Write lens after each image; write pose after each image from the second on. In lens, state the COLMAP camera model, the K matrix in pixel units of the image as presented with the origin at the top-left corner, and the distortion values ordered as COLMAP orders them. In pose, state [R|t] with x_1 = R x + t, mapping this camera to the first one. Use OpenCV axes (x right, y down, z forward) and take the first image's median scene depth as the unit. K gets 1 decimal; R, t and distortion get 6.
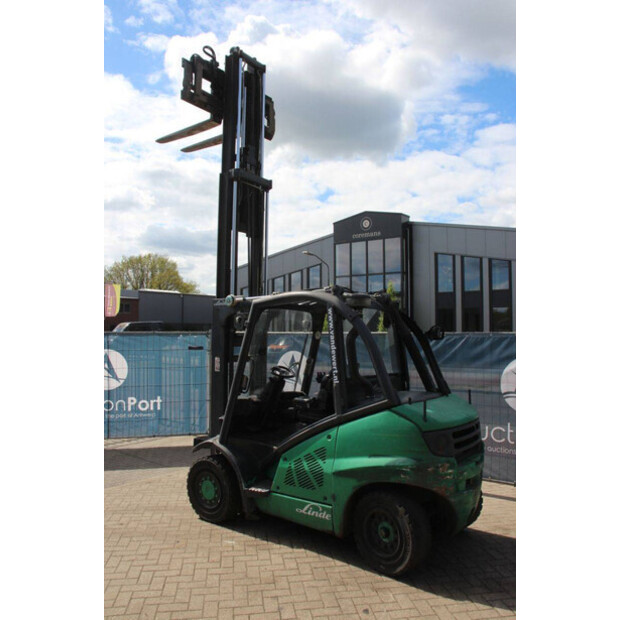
lens RADIAL K [[507.7, 0, 311.5], [0, 507.7, 307.7], [0, 0, 1]] dist [-0.165084, 0.140339]
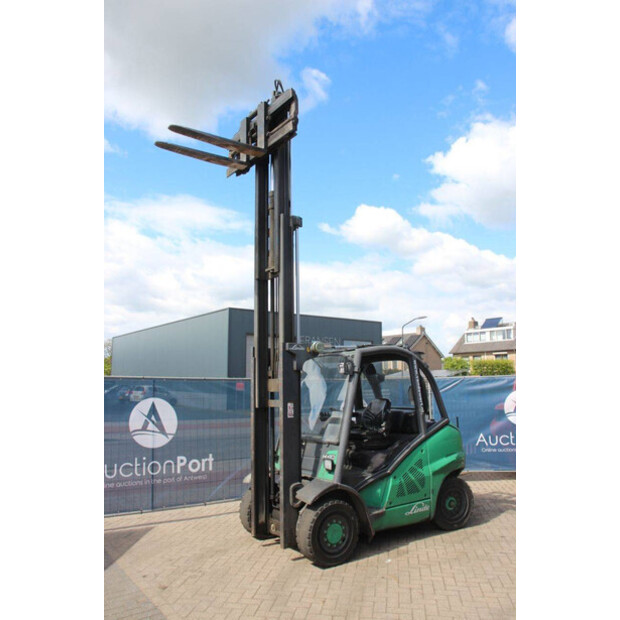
lens RADIAL K [[507.7, 0, 310.1], [0, 507.7, 307.6], [0, 0, 1]] dist [-0.165084, 0.140339]
pose [[0.315326, 0.137943, 0.938904, -1.459308], [-0.045954, 0.990438, -0.130081, 0.054521], [-0.947870, -0.002129, 0.318650, 0.865005]]
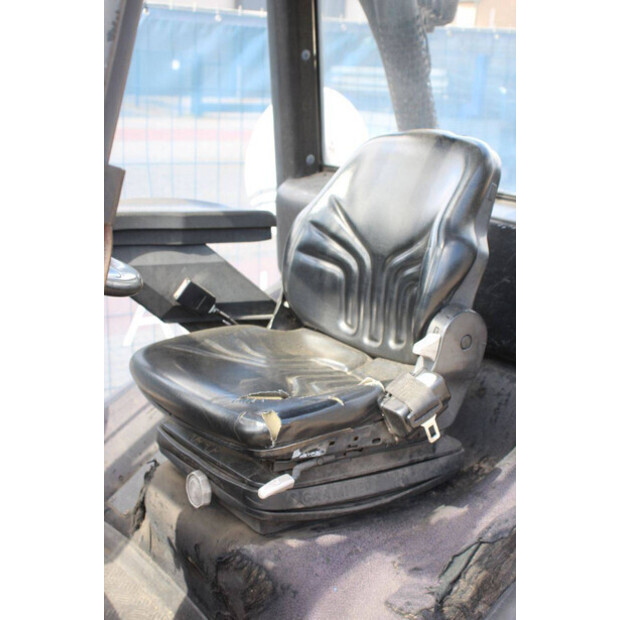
lens RADIAL K [[934.5, 0, 308.9], [0, 934.5, 308.8], [0, 0, 1]] dist [0.144504, 0.000000]
pose [[0.289061, -0.240836, 0.926521, -0.330028], [-0.106817, 0.953680, 0.281220, 0.081683], [-0.951333, -0.180258, 0.249946, 1.082948]]
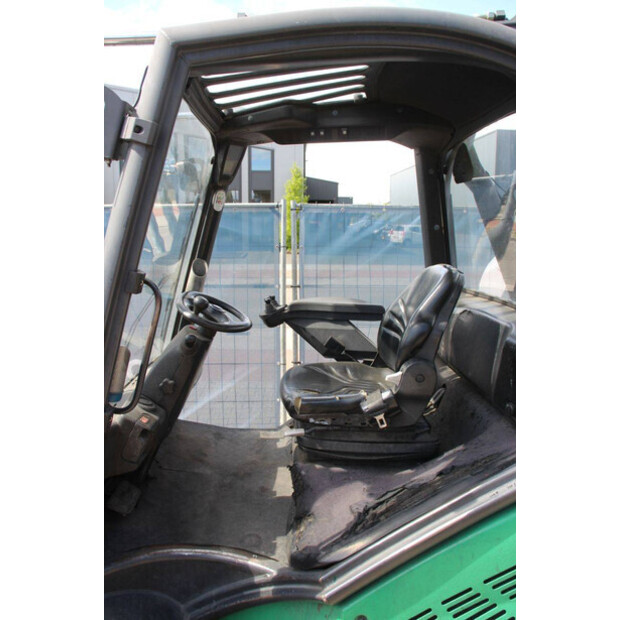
lens RADIAL K [[507.7, 0, 307.4], [0, 507.7, 311.4], [0, 0, 1]] dist [-0.165084, 0.140339]
pose [[0.789405, -0.104842, 0.604853, -0.246149], [-0.036155, 0.975657, 0.216302, 0.071000], [-0.612807, -0.192618, 0.766398, 0.899984]]
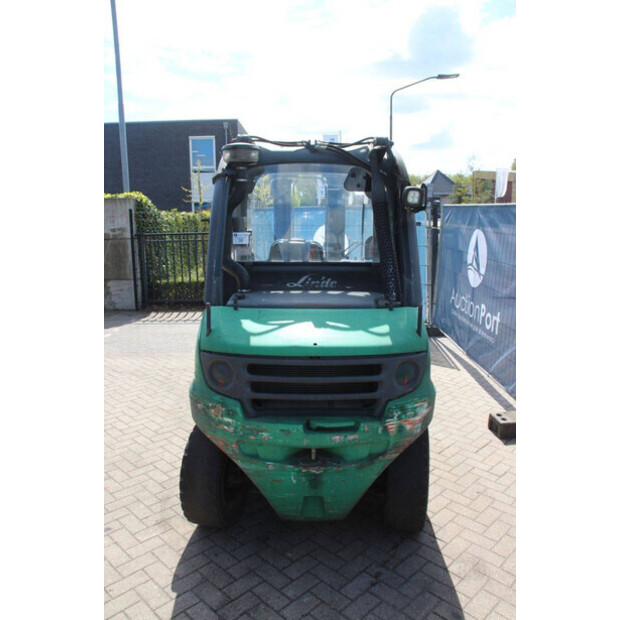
lens RADIAL K [[507.7, 0, 315.3], [0, 507.7, 312.9], [0, 0, 1]] dist [-0.165084, 0.140339]
pose [[0.608321, 0.149582, -0.779468, 0.757882], [0.049379, 0.973045, 0.225266, 0.052354], [0.792154, -0.175523, 0.584538, 0.672518]]
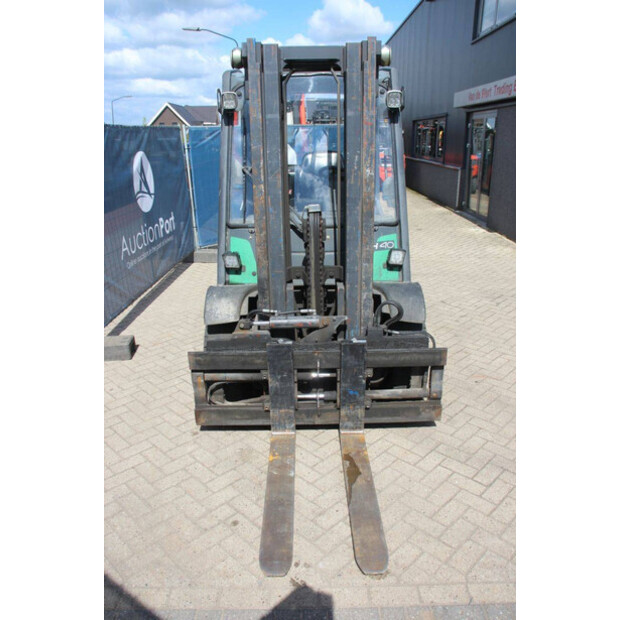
lens RADIAL K [[507.7, 0, 313.1], [0, 507.7, 311.5], [0, 0, 1]] dist [-0.165084, 0.140339]
pose [[-0.597365, -0.264965, 0.756934, -0.765570], [-0.042451, 0.952967, 0.300085, 0.124994], [-0.800845, 0.147127, -0.580517, 1.806599]]
